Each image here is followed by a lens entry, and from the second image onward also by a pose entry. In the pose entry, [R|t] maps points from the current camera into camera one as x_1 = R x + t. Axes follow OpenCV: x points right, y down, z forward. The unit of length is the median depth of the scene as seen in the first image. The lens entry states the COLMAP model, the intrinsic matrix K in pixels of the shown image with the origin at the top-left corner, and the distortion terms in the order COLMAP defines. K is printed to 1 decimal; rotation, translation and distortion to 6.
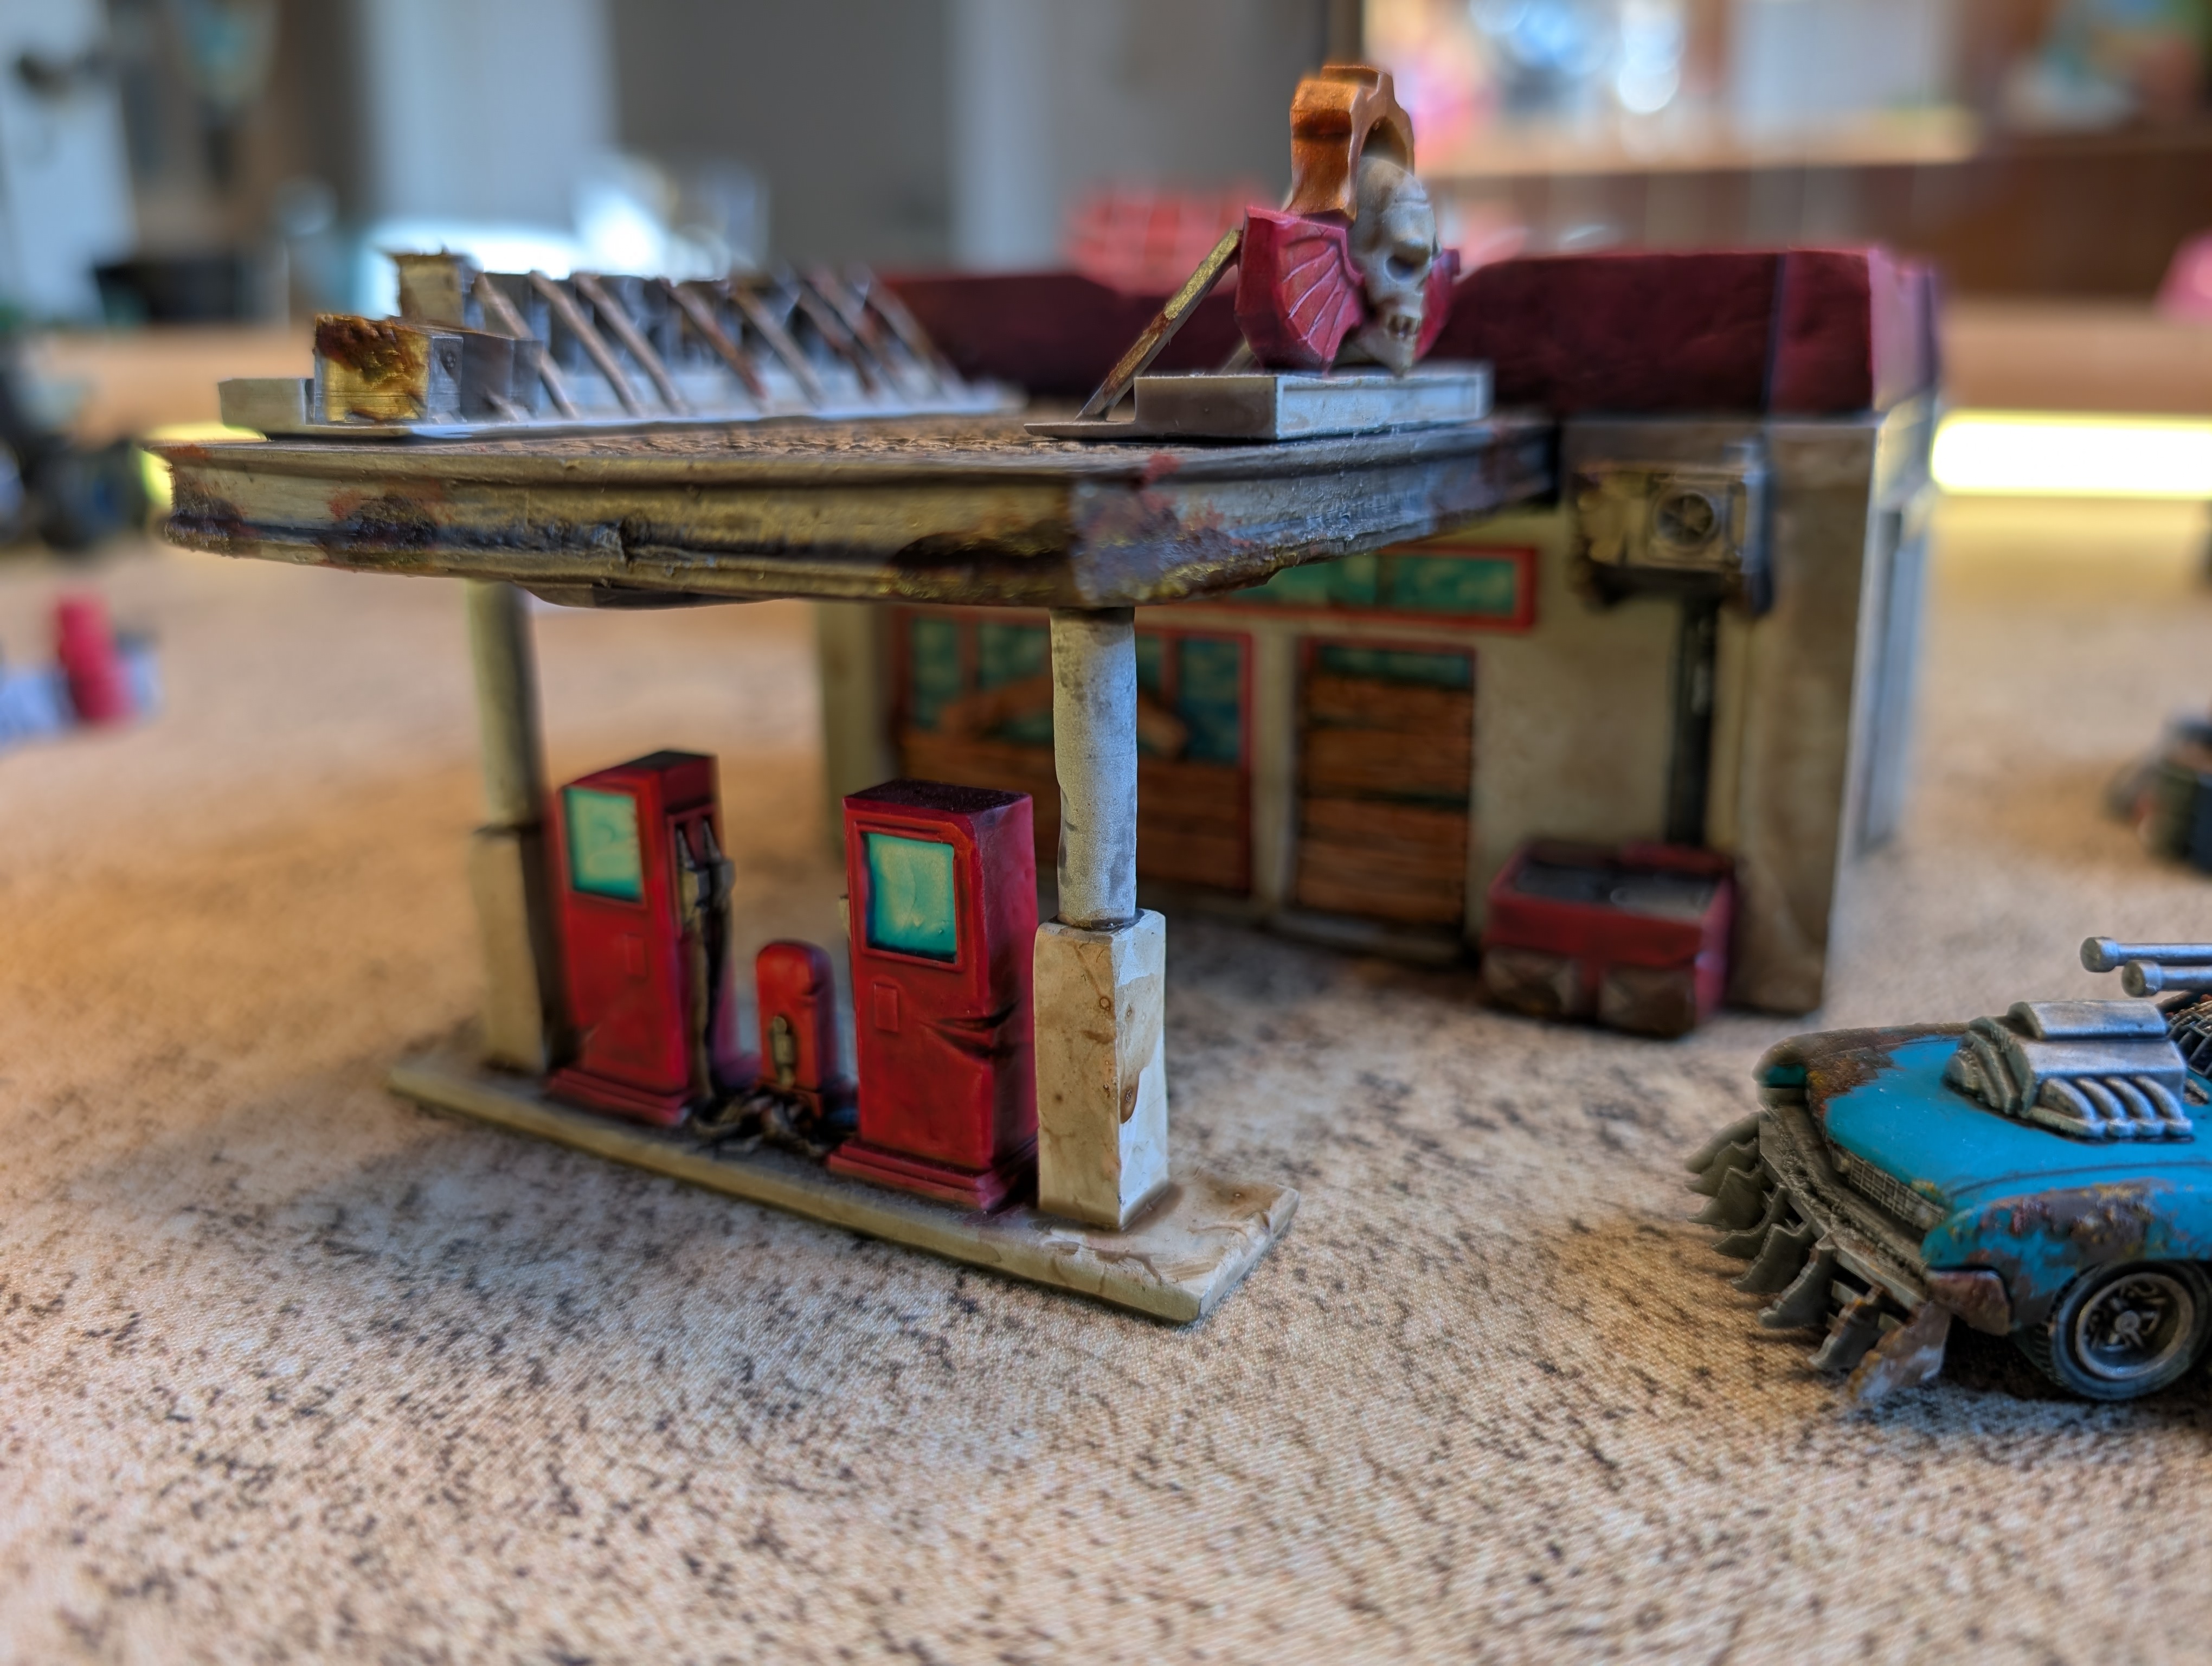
lens RADIAL K [[1741.0, 0, 1086.2], [0, 1741.0, 820.2], [0, 0, 1]] dist [-0.081437, 0.039705]
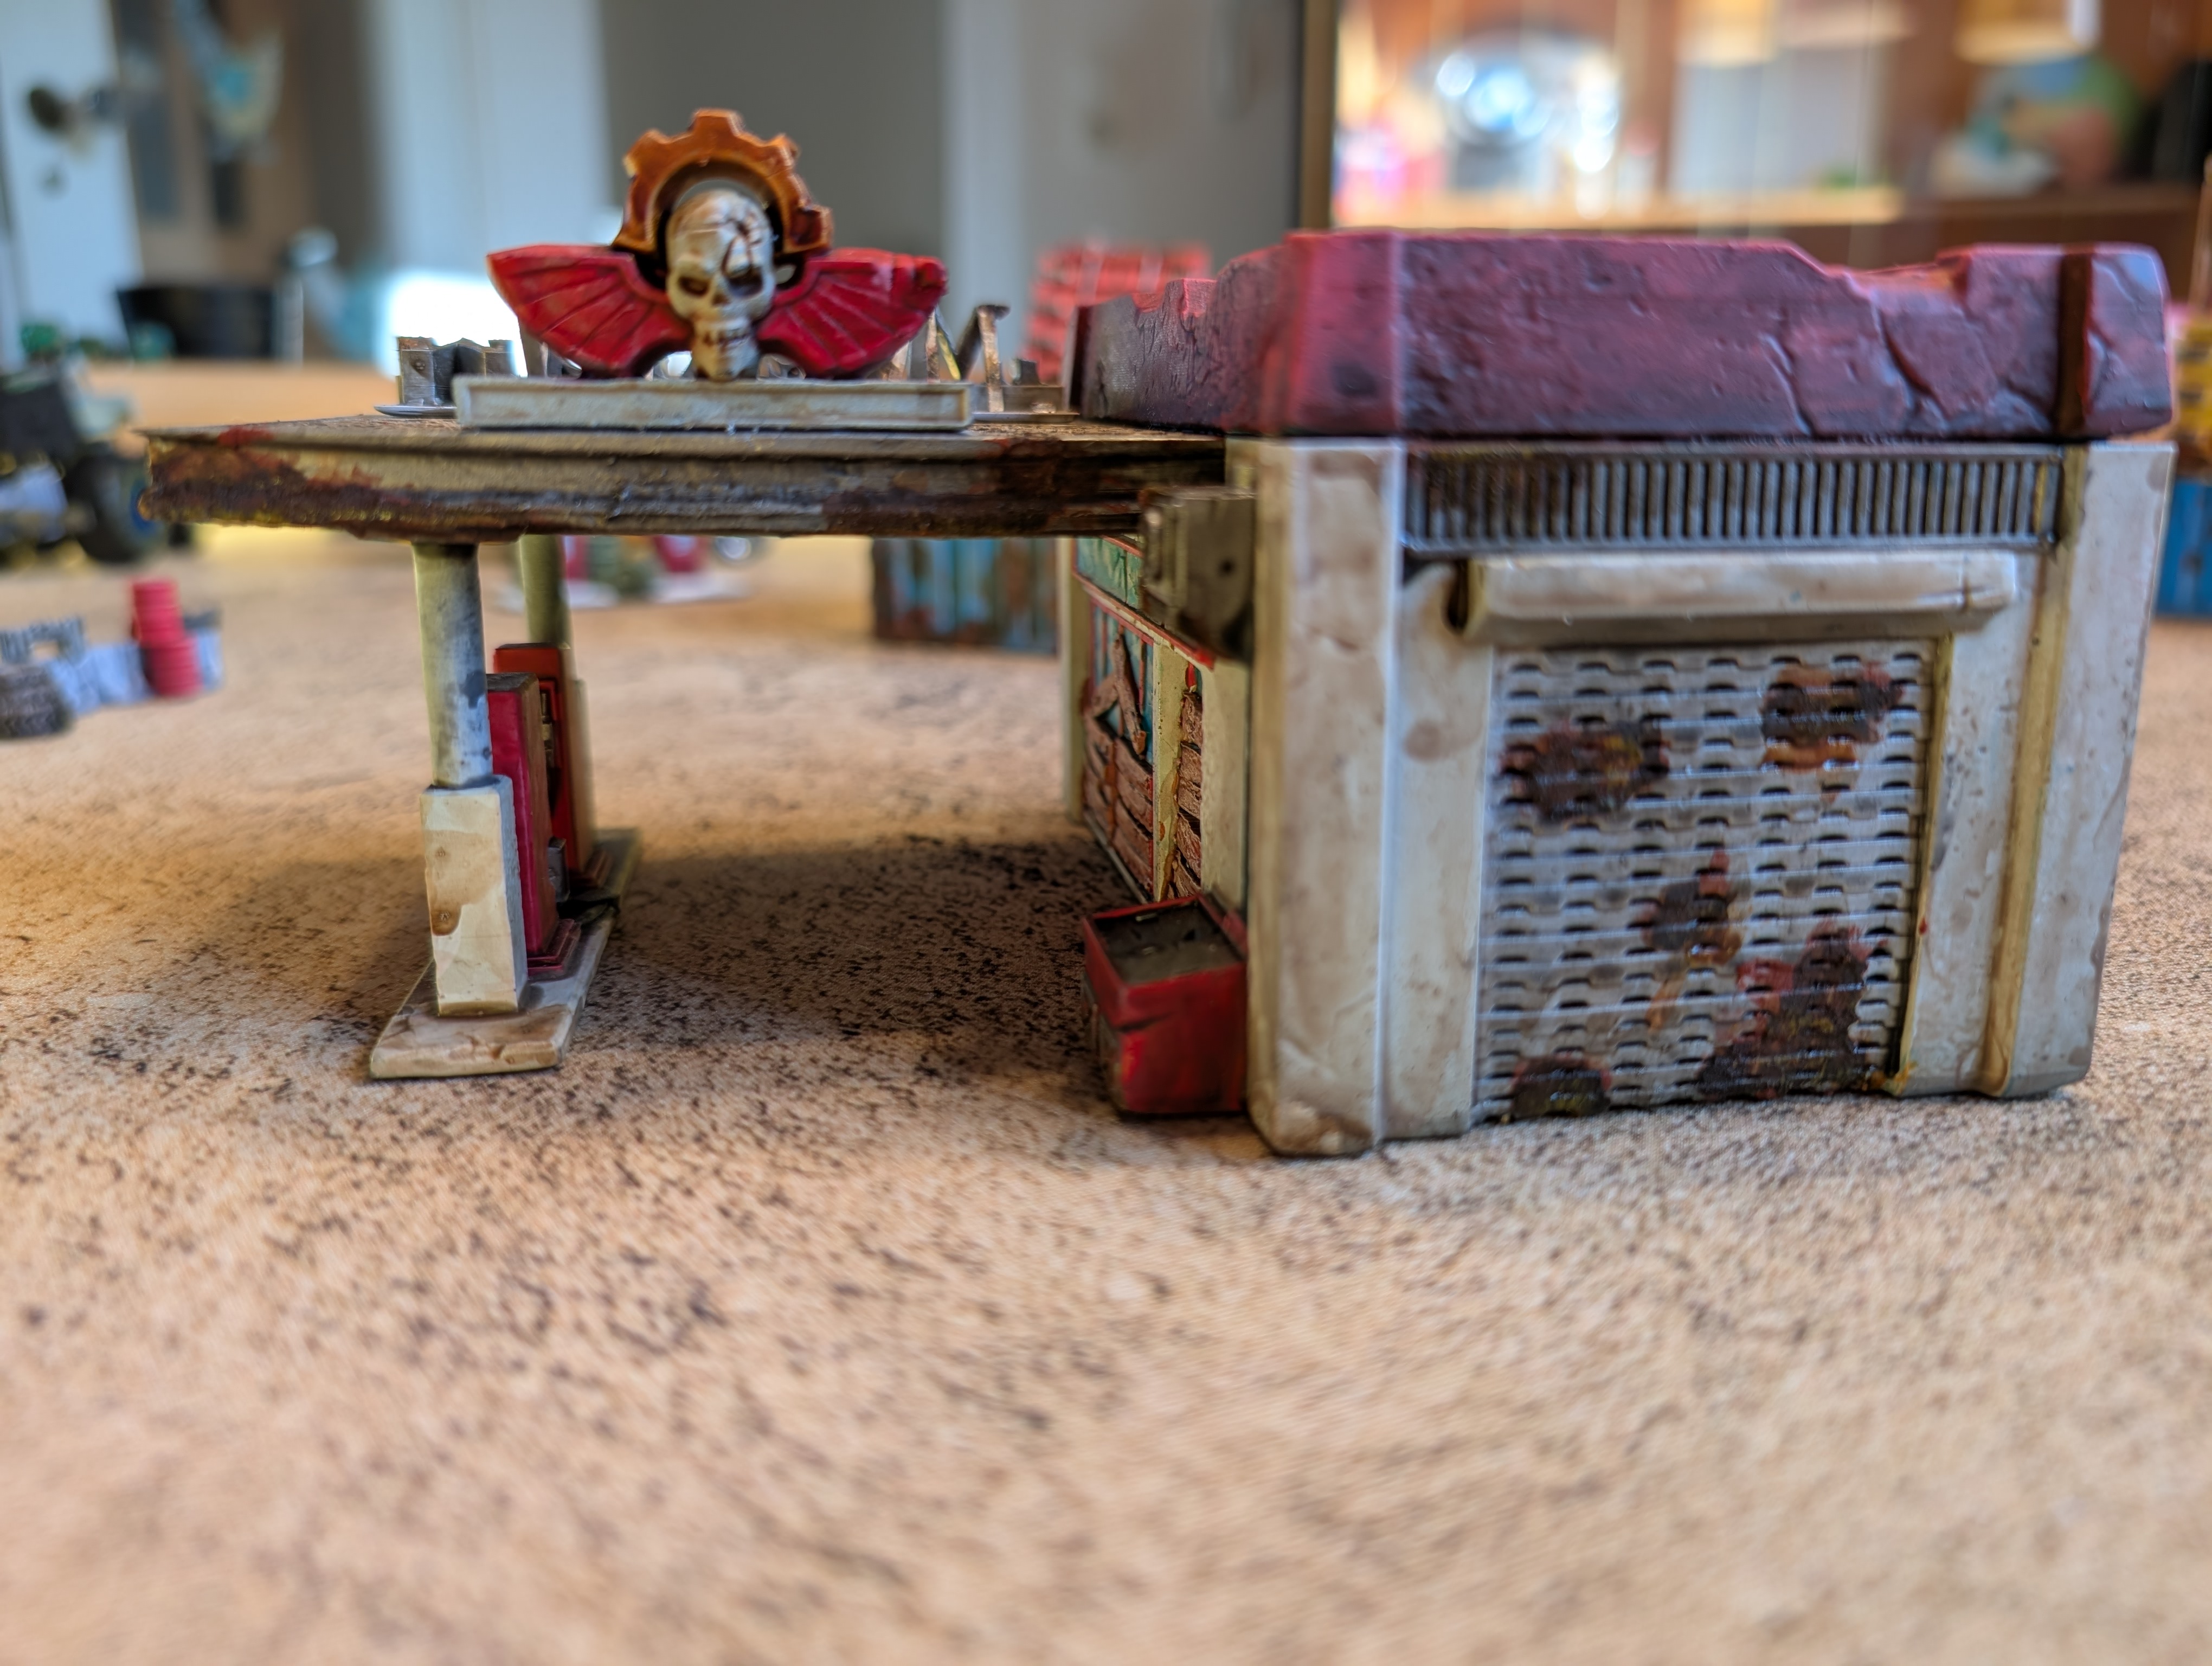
lens RADIAL K [[1684.9, 0, 1106.0], [0, 1684.9, 833.0], [0, 0, 1]] dist [-0.058559, 0.024468]
pose [[0.999588, 0.009836, 0.026981, 0.033671], [-0.009476, 0.999865, -0.013447, 0.122450], [-0.027109, 0.013186, 0.999546, -0.318348]]
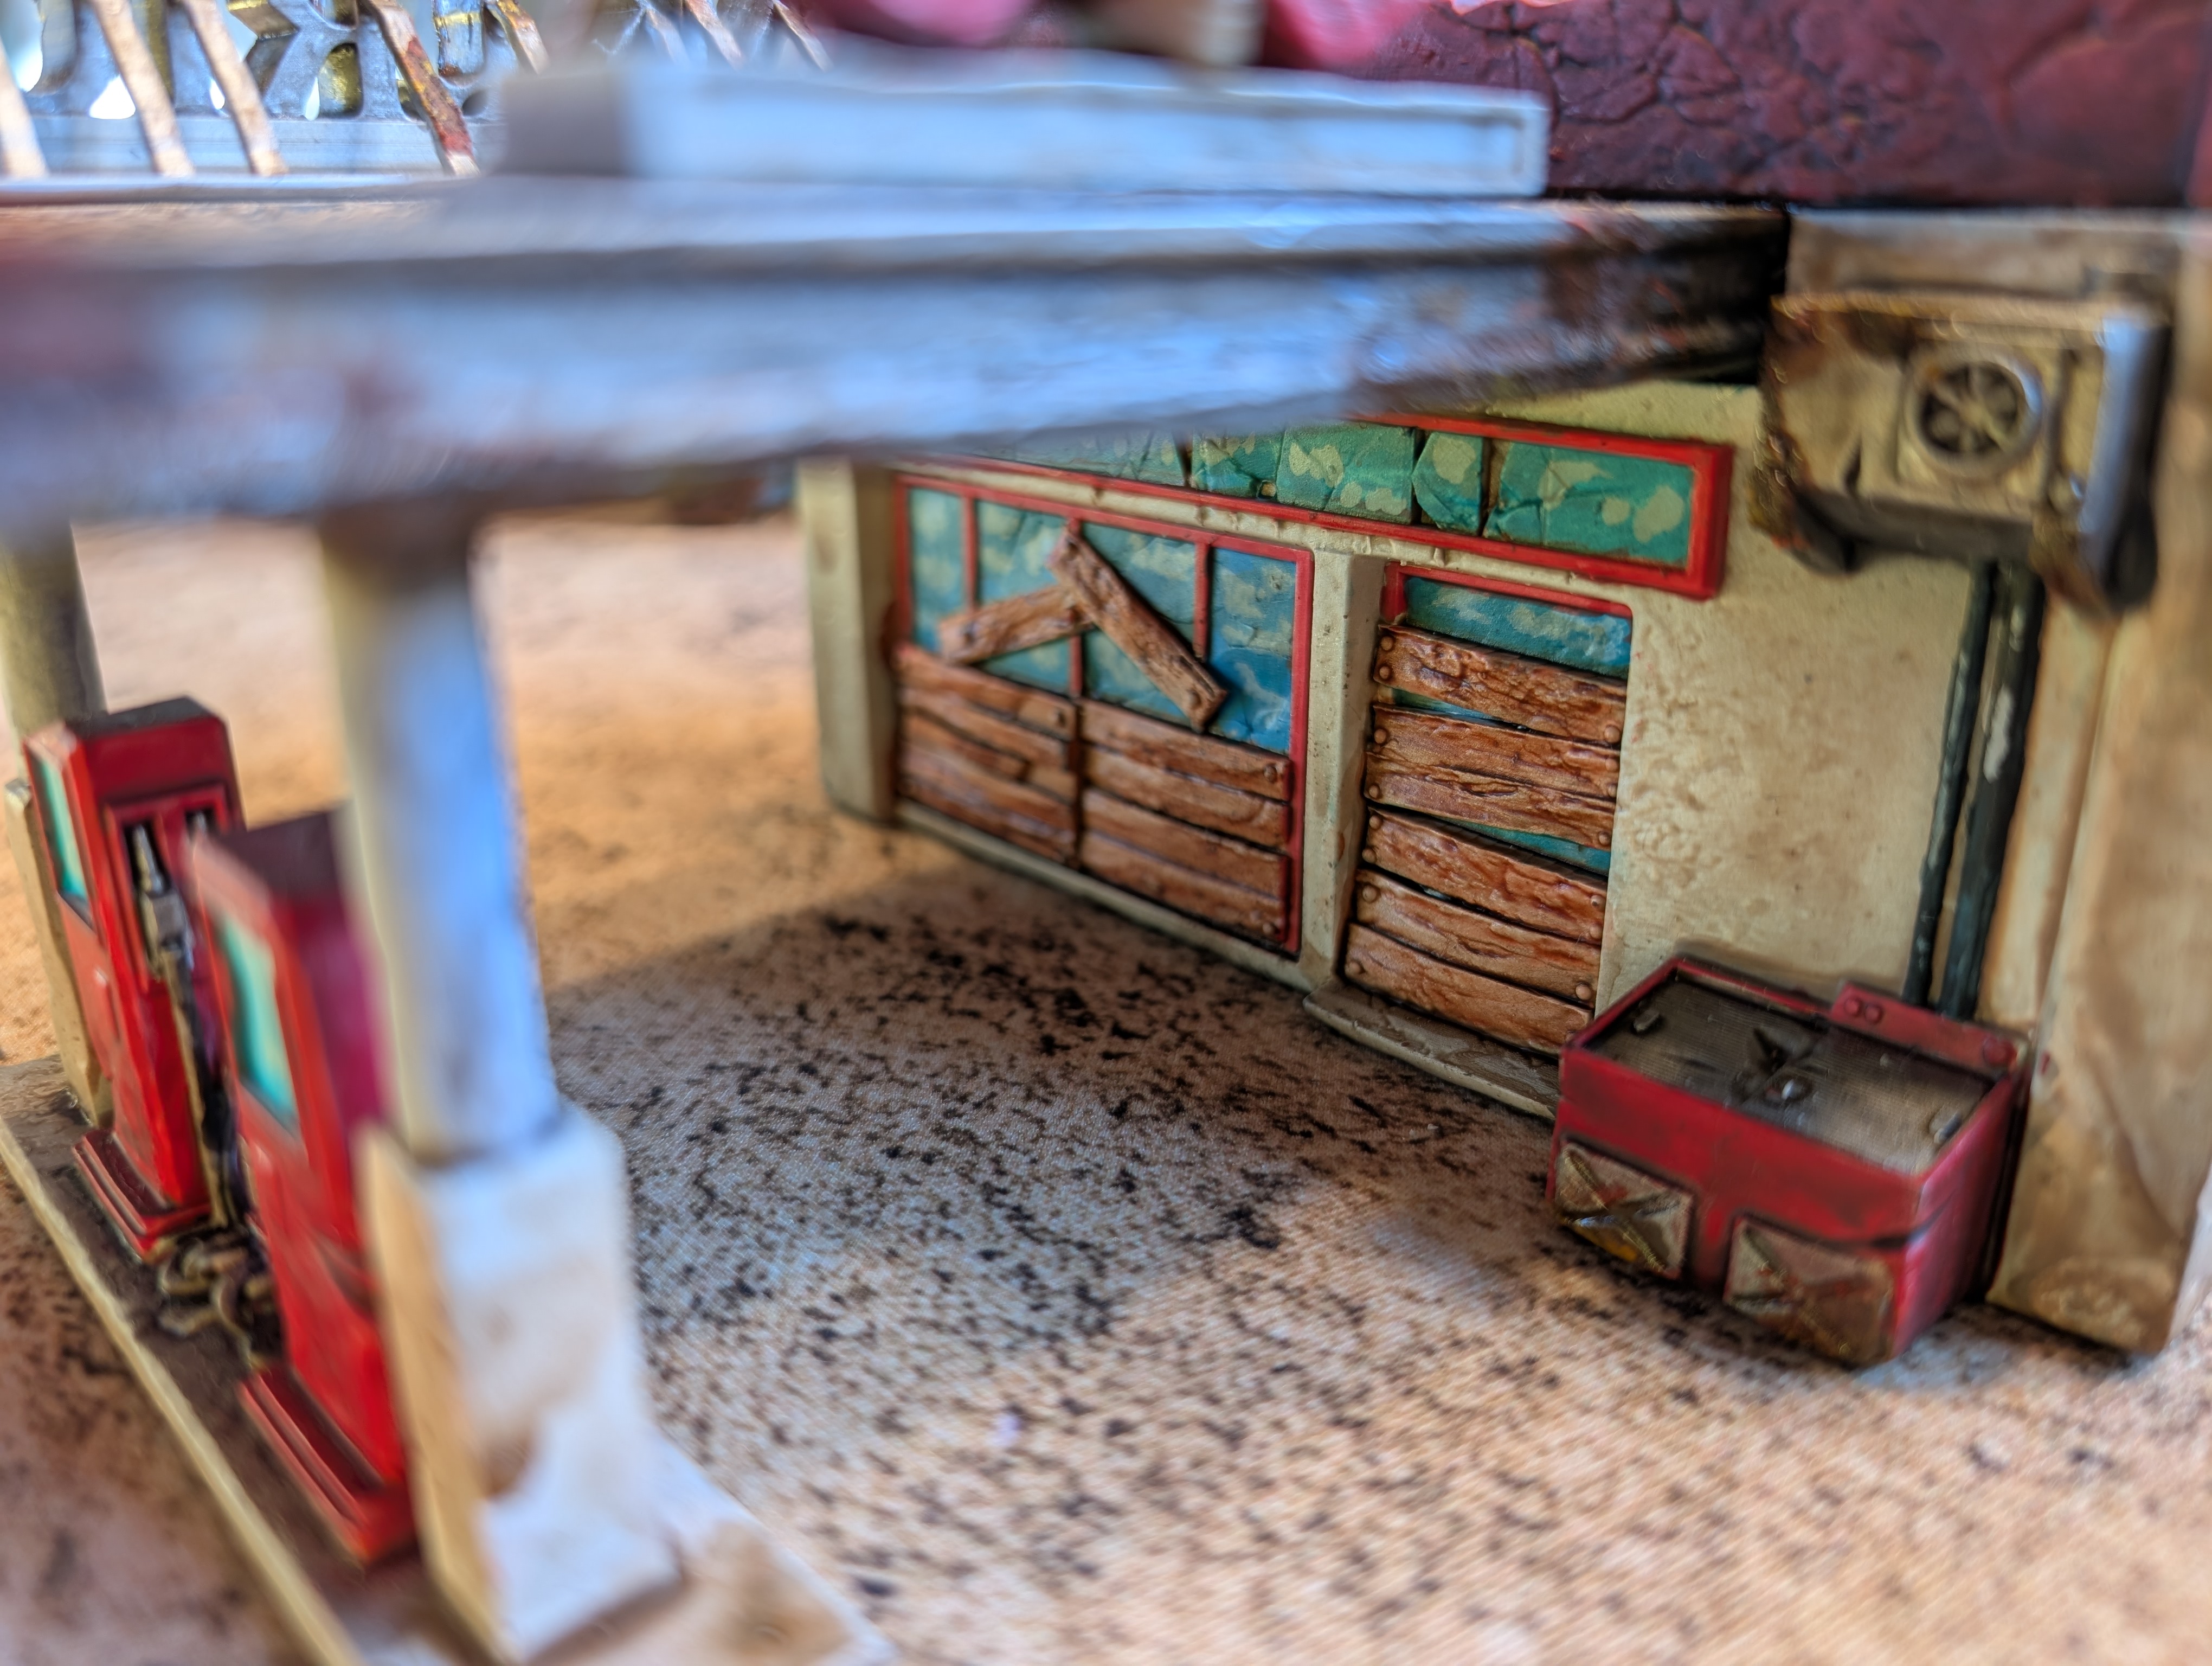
lens RADIAL K [[1741.0, 0, 1086.2], [0, 1741.0, 820.2], [0, 0, 1]] dist [-0.081437, 0.039705]
pose [[0.953820, 0.112015, -0.278711, 0.353639], [-0.086194, 0.990911, 0.103275, -0.119531], [0.287746, -0.074482, 0.954806, 0.613810]]
